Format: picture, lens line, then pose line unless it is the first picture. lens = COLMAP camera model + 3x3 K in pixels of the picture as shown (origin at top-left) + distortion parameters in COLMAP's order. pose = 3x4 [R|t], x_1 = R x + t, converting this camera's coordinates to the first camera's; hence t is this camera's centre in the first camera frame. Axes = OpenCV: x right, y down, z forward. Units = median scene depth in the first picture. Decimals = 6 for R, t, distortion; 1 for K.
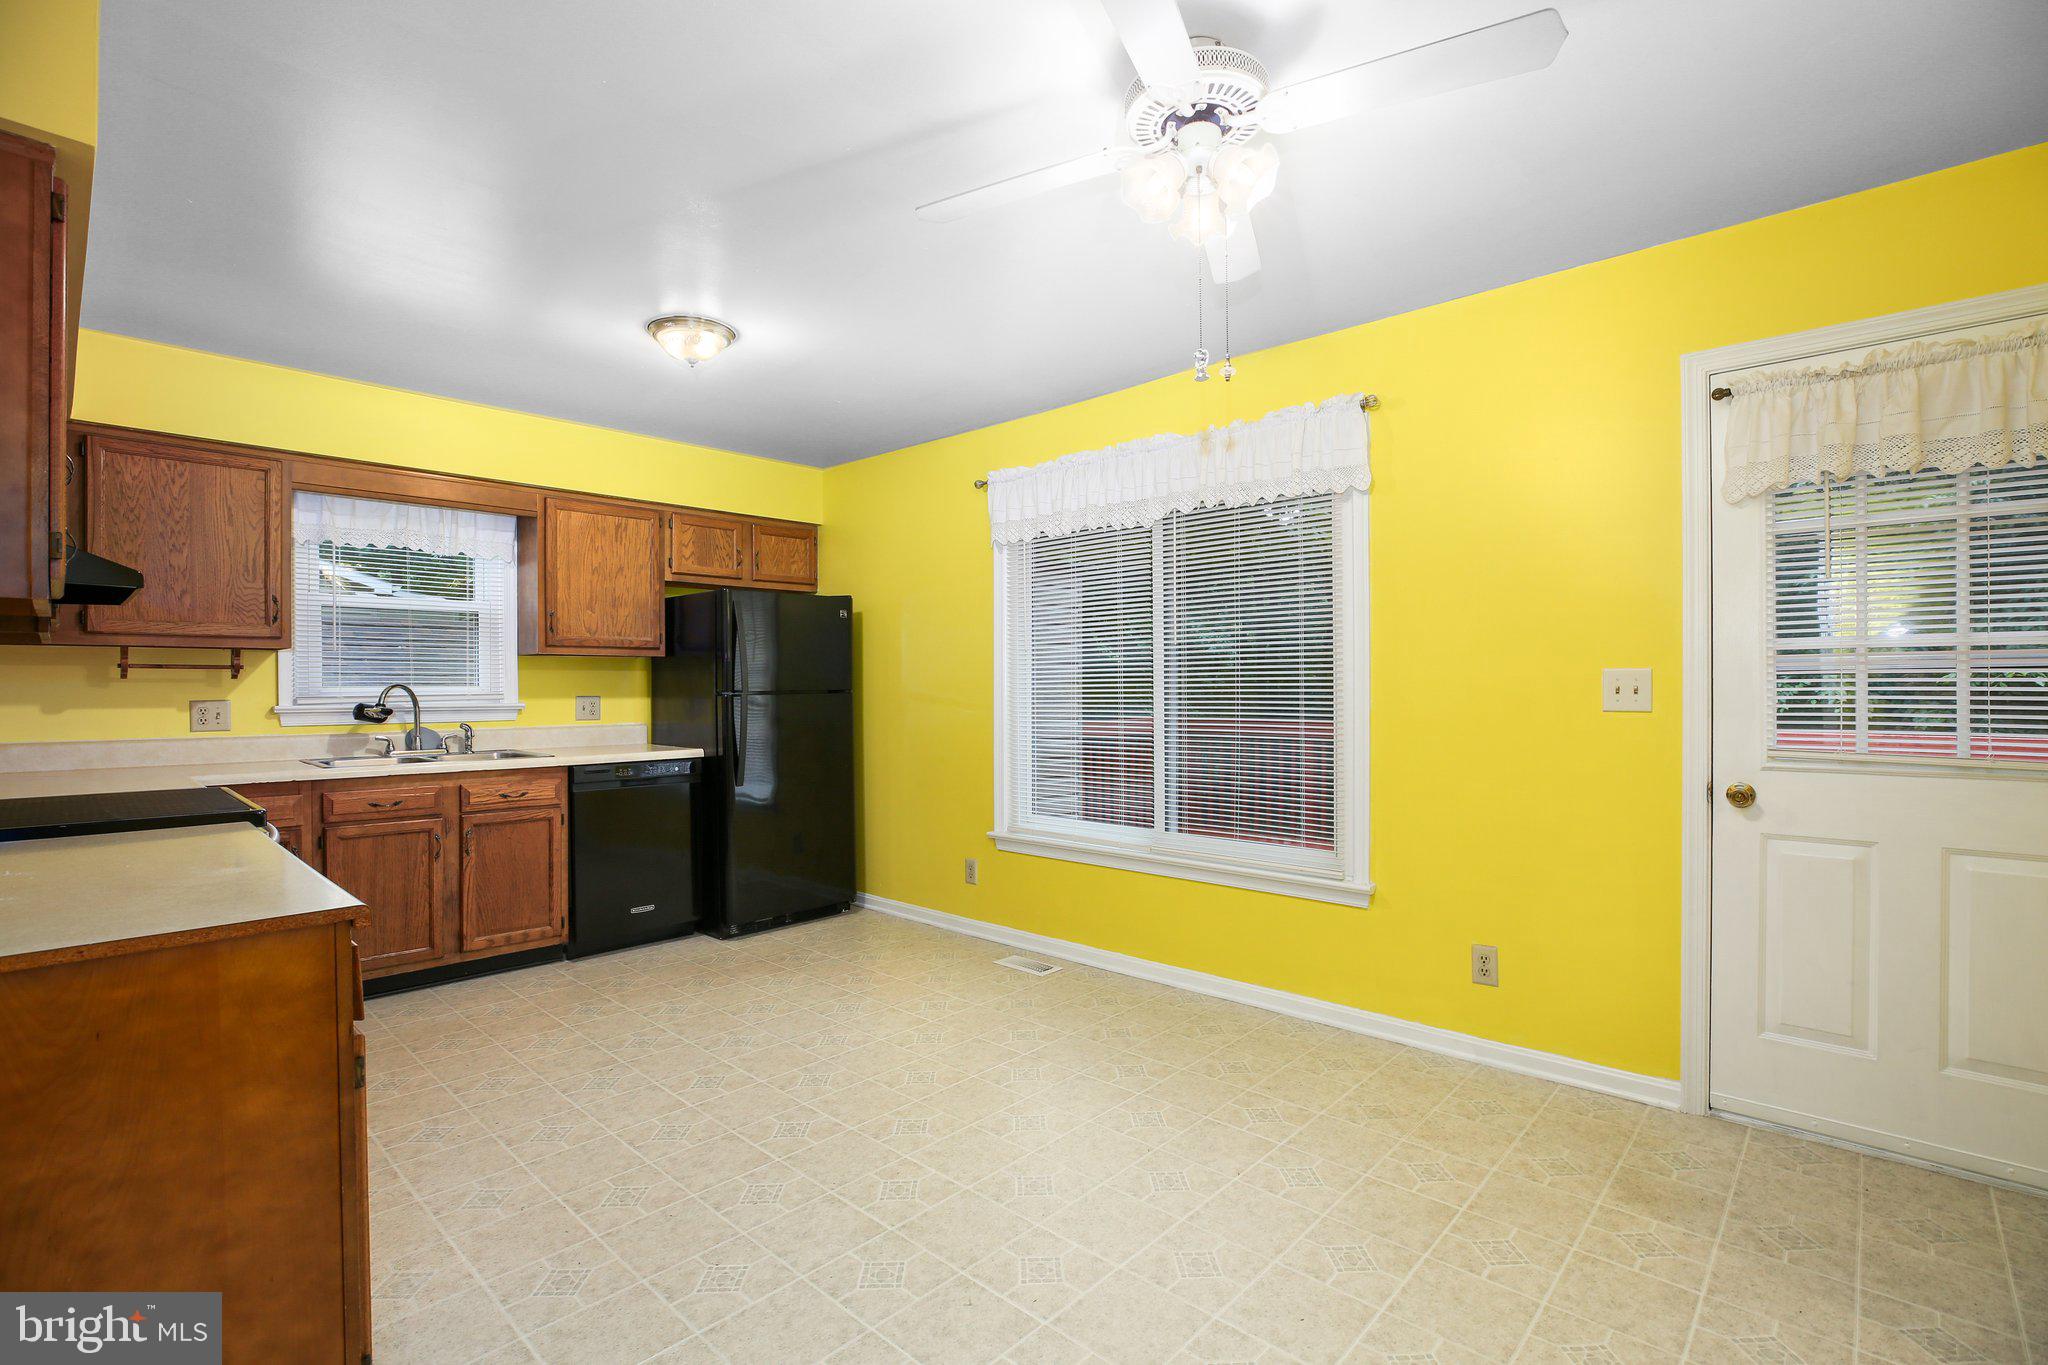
lens RADIAL K [[942.2, 0, 1018.9], [0, 942.2, 690.4], [0, 0, 1]] dist [-0.002244, 0.001255]
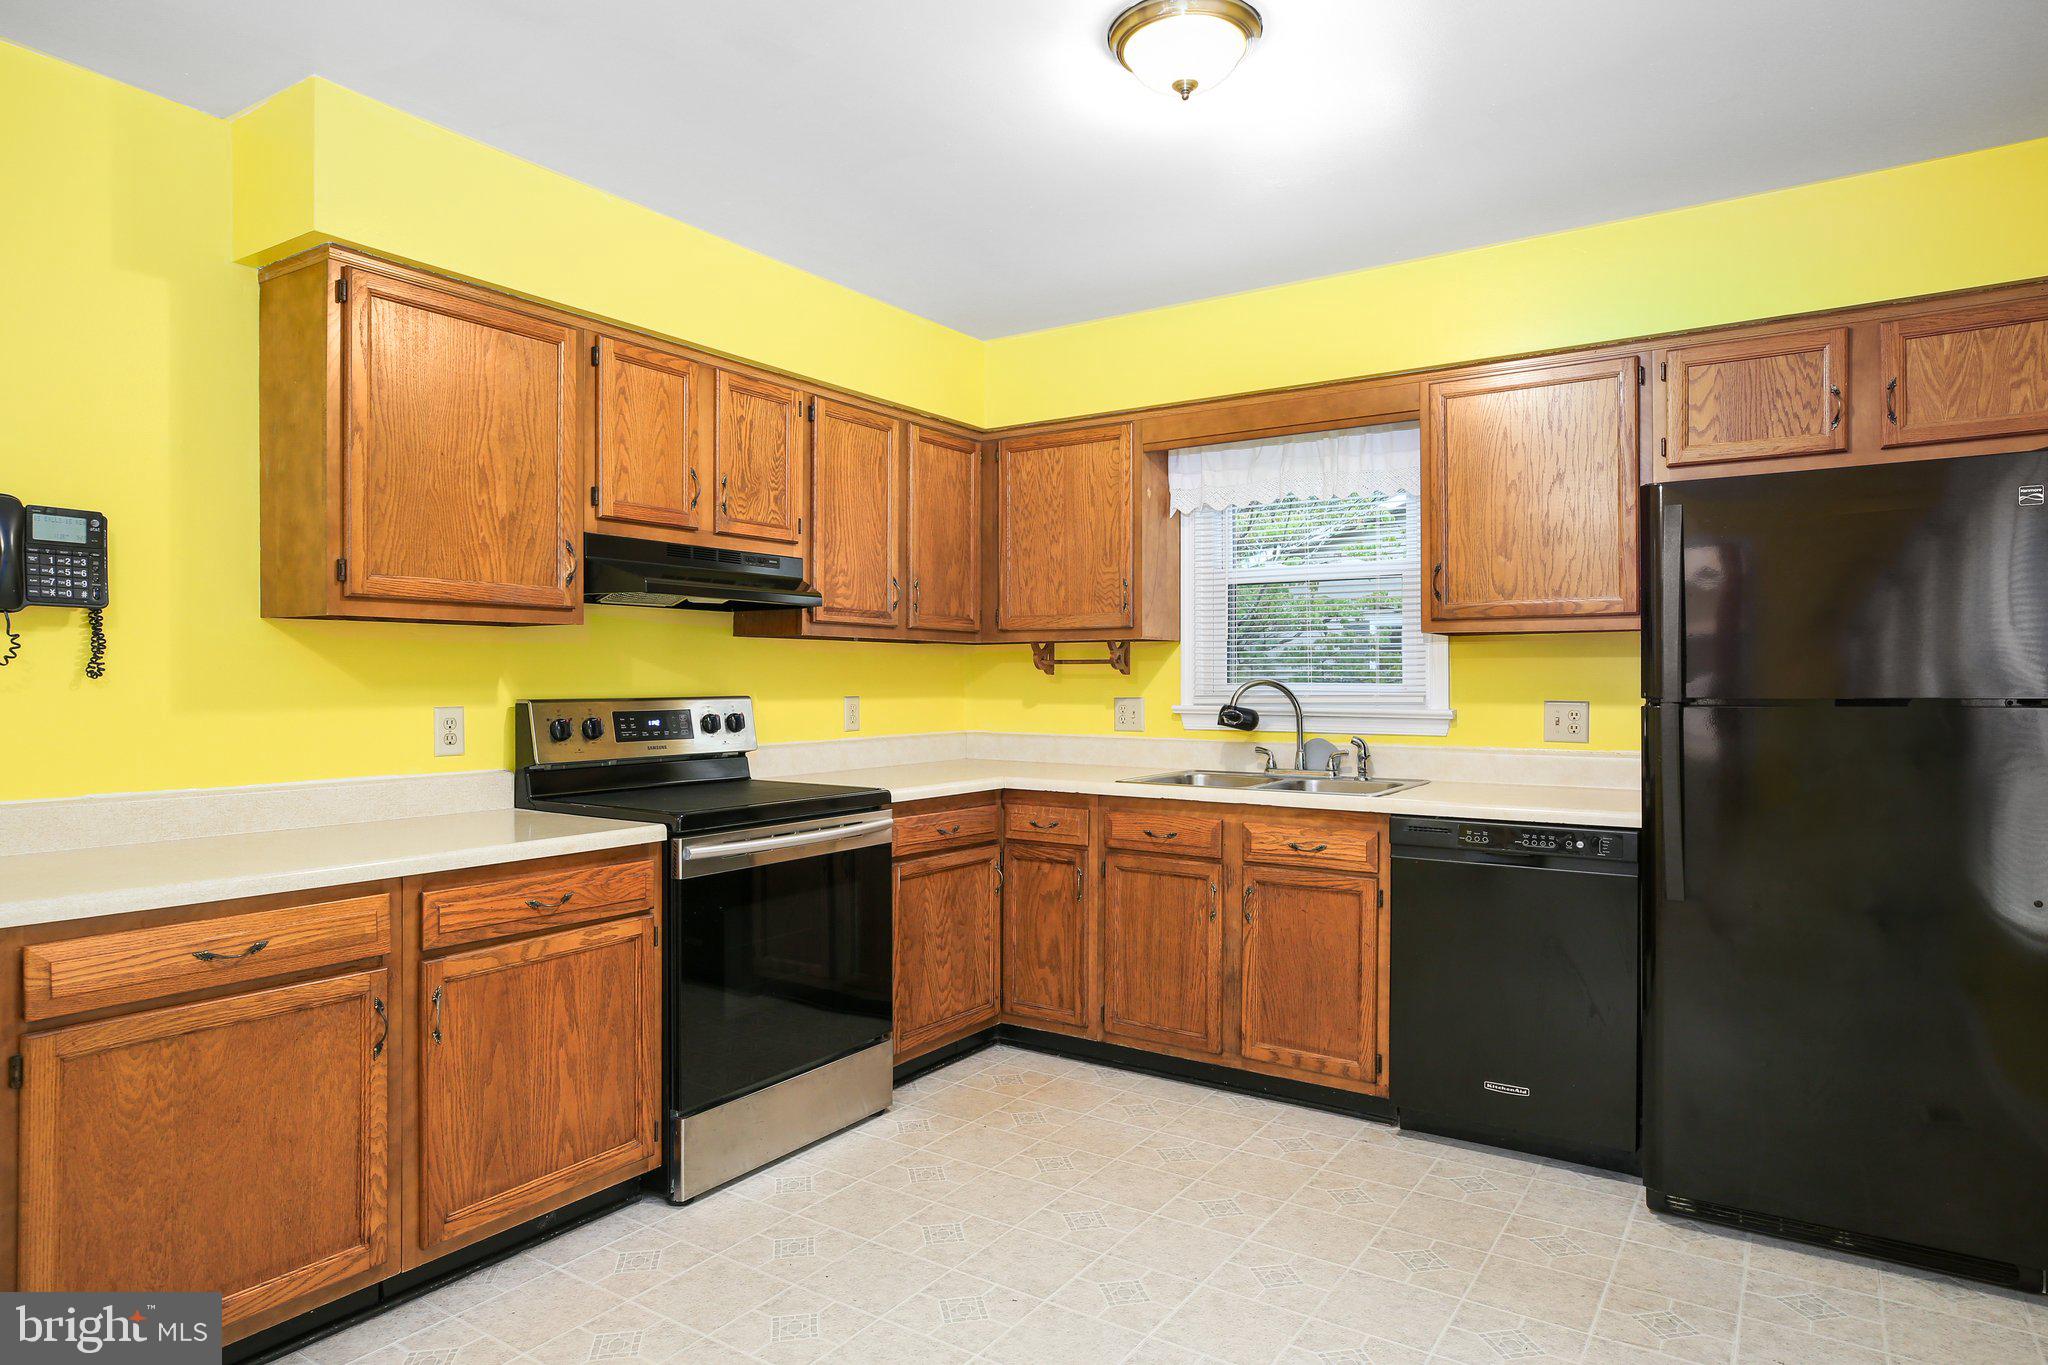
lens RADIAL K [[1209.0, 0, 1020.2], [0, 1209.0, 682.2], [0, 0, 1]] dist [0.004102, 0.001300]
pose [[0.178899, 0.008020, -0.983835, 0.272150], [-0.003928, 0.999965, 0.007437, -0.012120], [0.983860, 0.002534, 0.178924, 0.648784]]
